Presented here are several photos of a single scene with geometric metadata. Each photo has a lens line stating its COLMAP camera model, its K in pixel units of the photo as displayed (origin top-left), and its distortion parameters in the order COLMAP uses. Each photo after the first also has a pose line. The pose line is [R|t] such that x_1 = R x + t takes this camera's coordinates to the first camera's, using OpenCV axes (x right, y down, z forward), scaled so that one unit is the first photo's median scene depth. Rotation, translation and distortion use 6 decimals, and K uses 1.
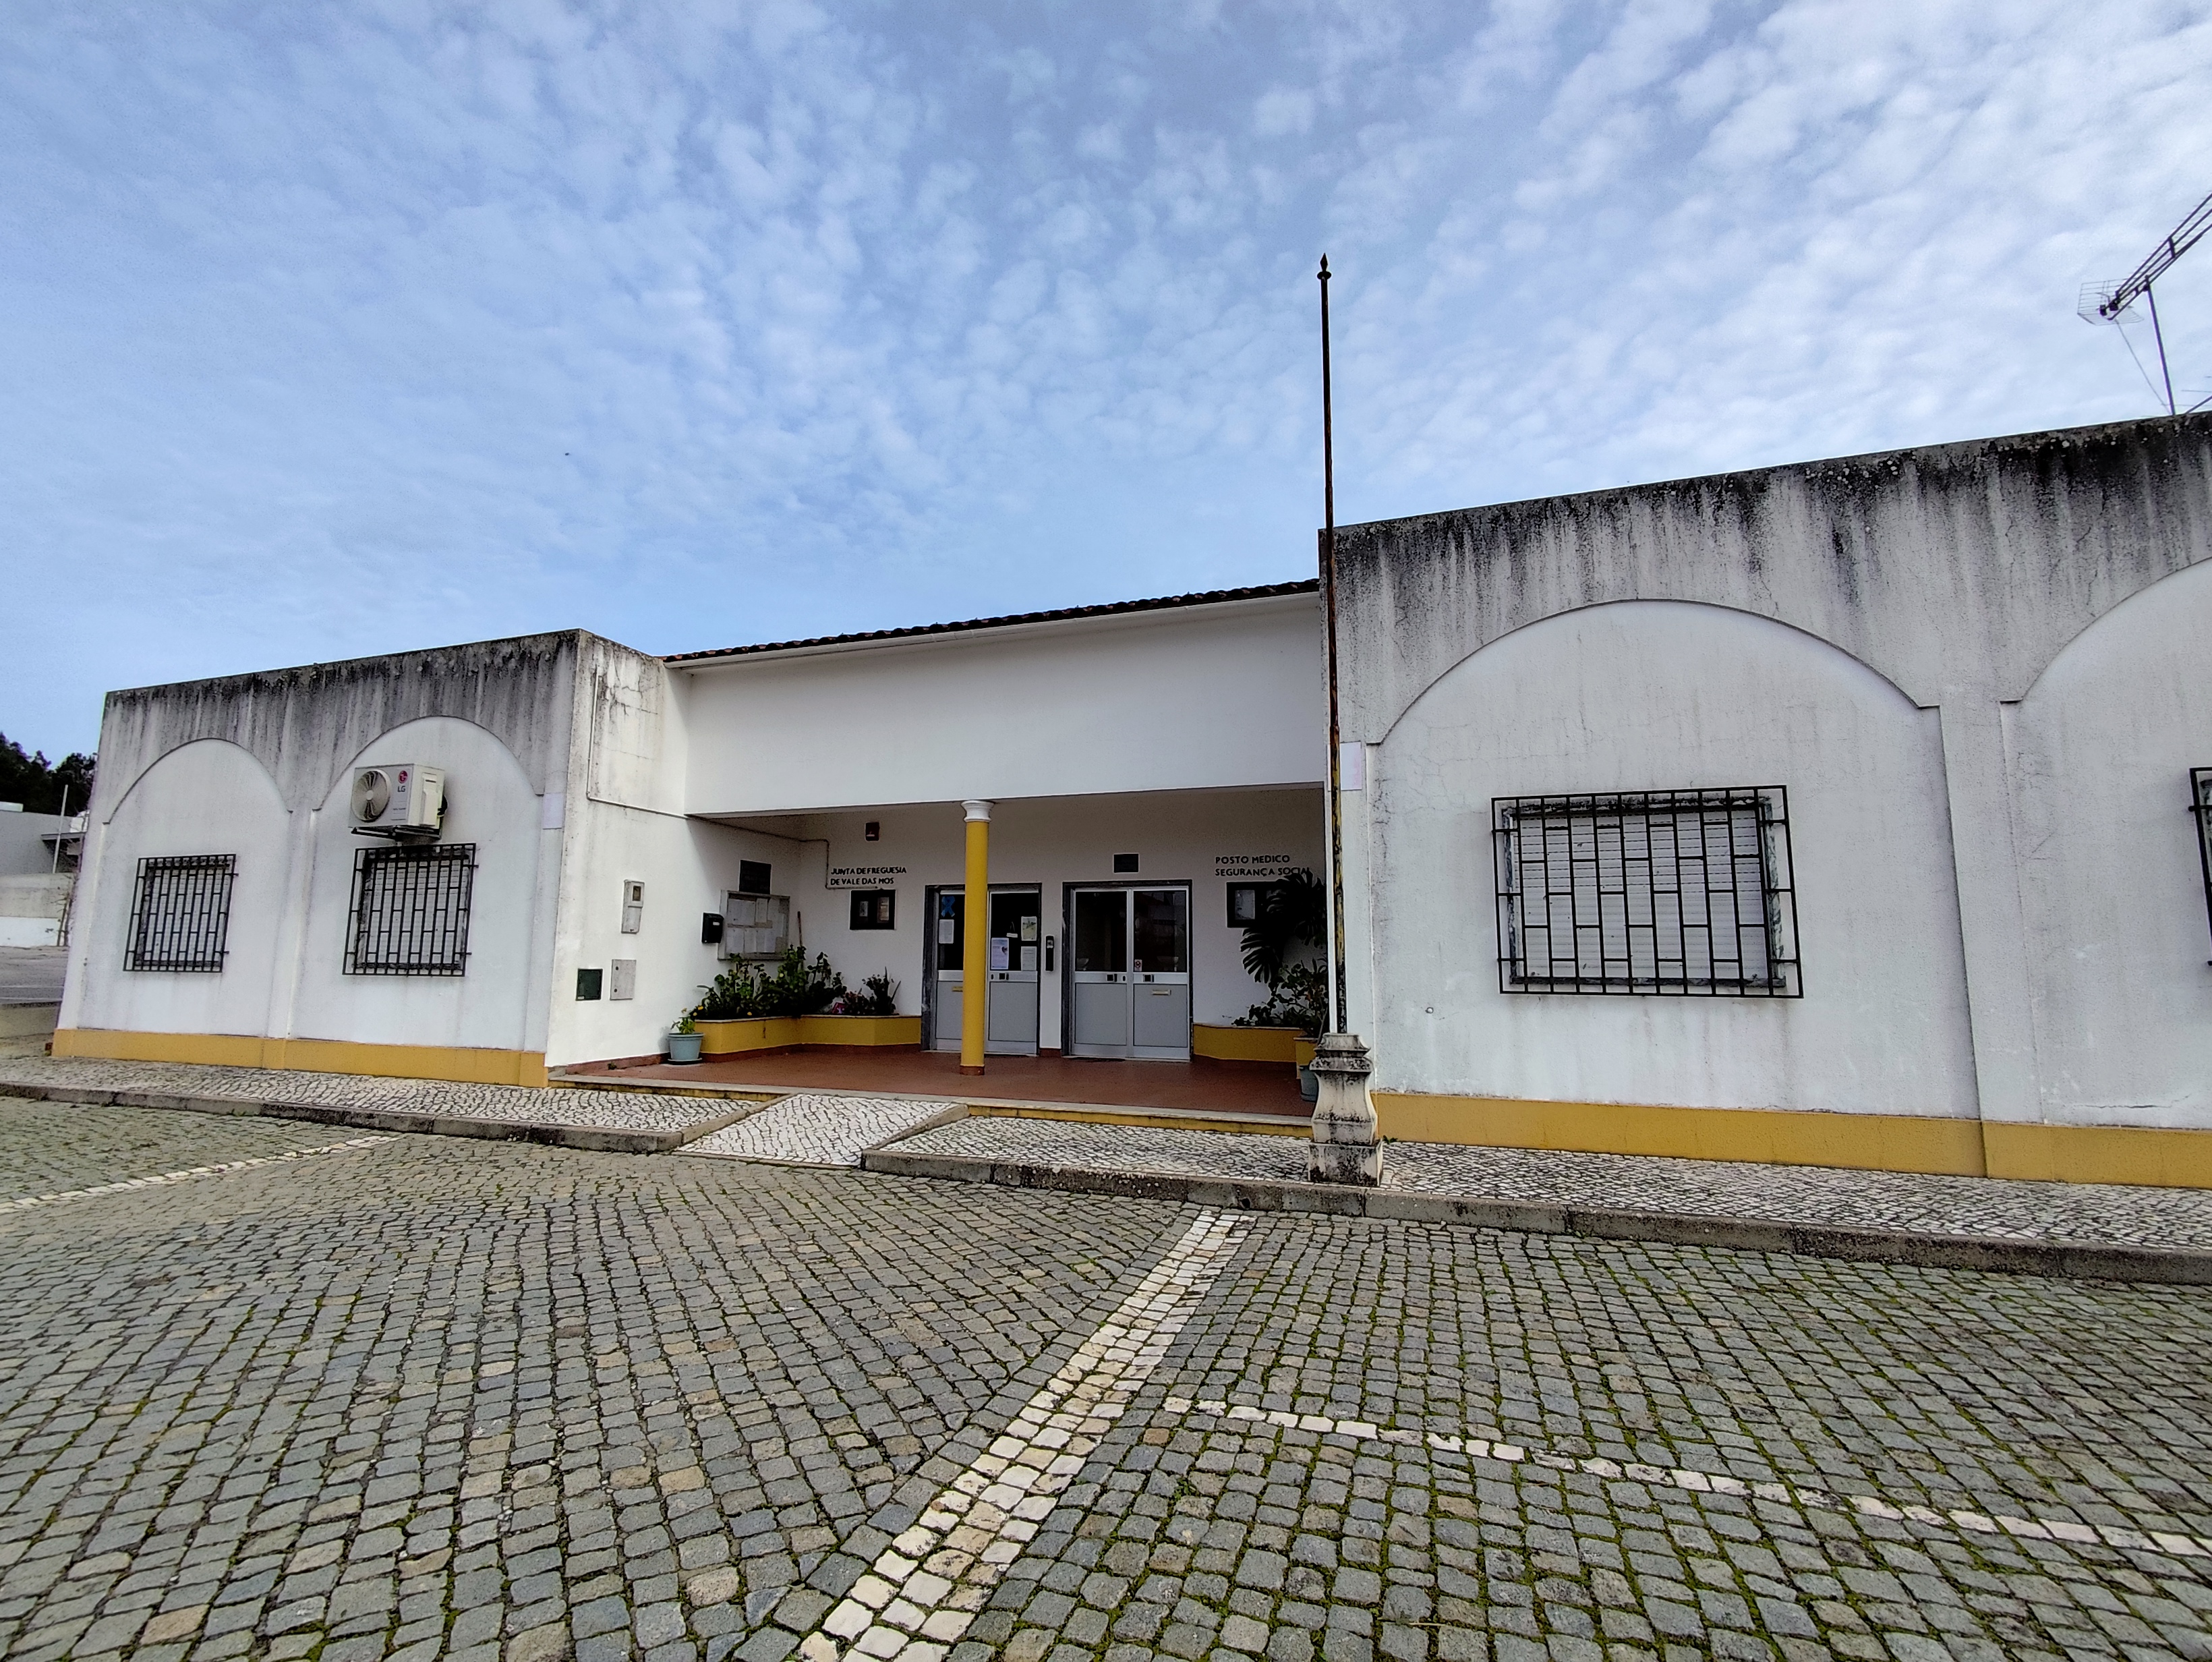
lens RADIAL K [[1013.7, 0, 1106.0], [0, 1013.7, 831.0], [0, 0, 1]] dist [-0.000238, -0.000013]
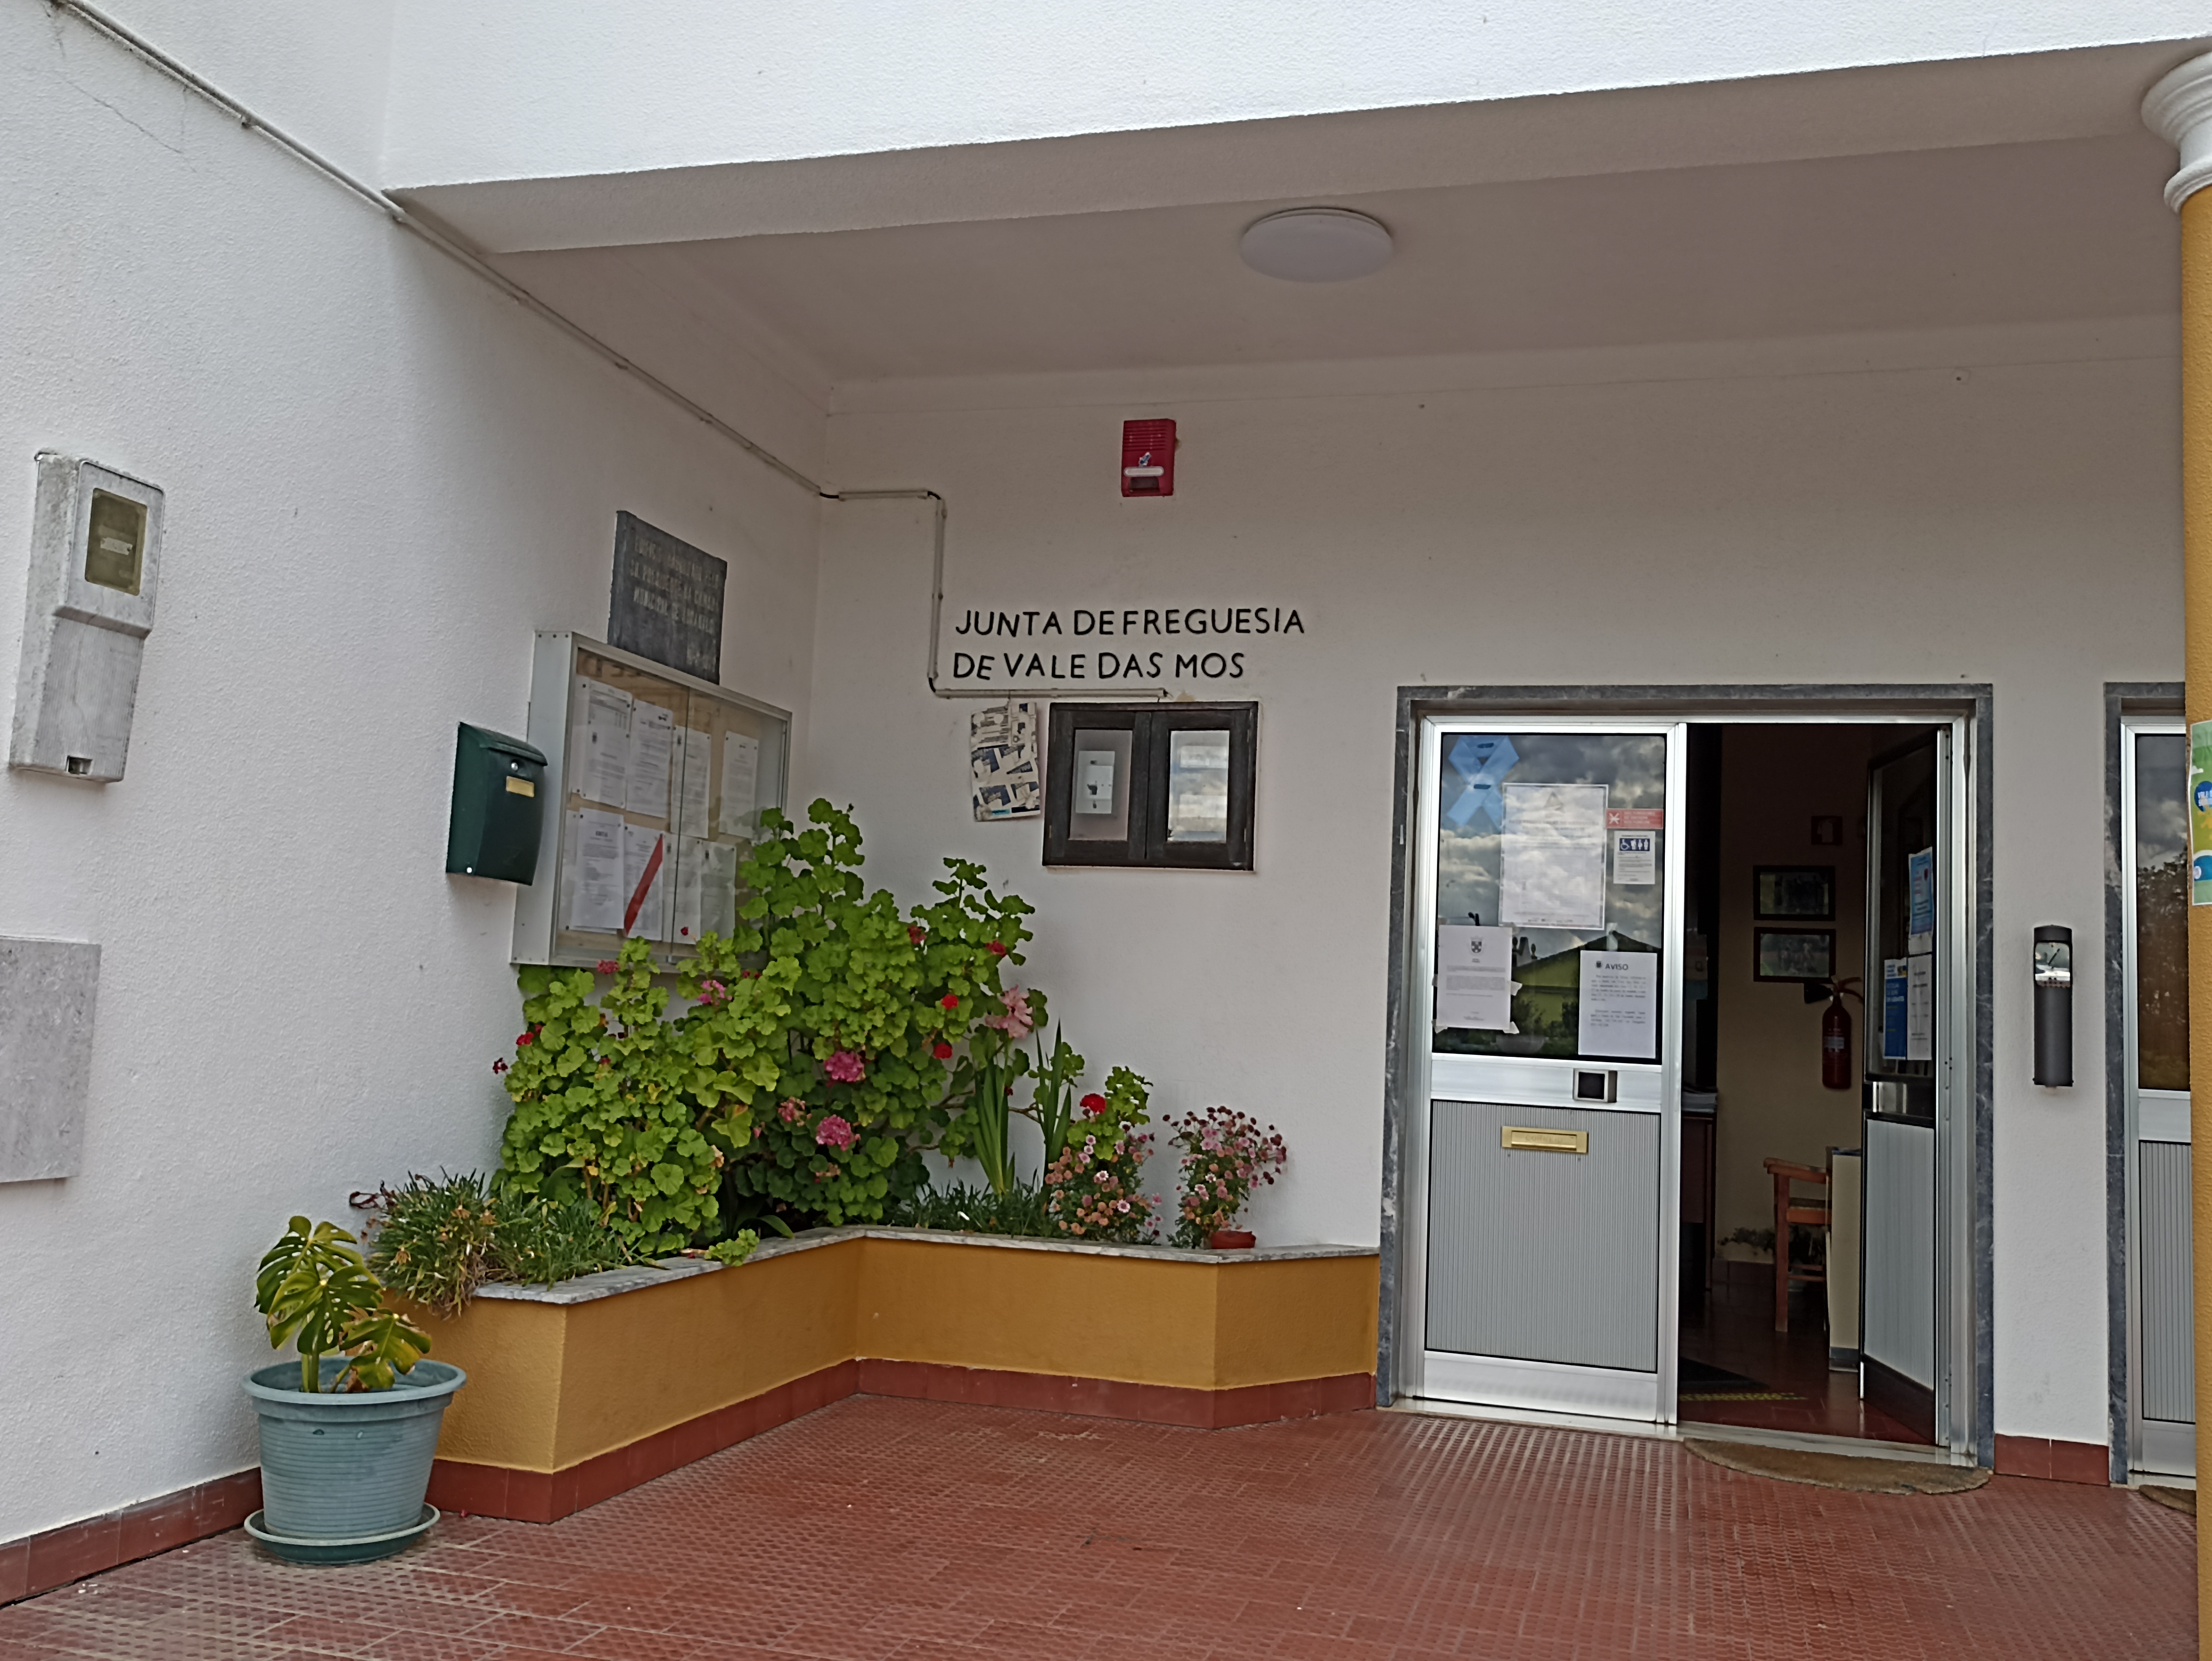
lens RADIAL K [[1963.0, 0, 1106.0], [0, 1963.0, 830.5], [0, 0, 1]] dist [0.004813, 0.004170]
pose [[0.998222, 0.044542, 0.039606, -0.264970], [-0.045383, 0.998758, 0.020586, 0.080960], [-0.038640, -0.022347, 0.999003, 0.570473]]
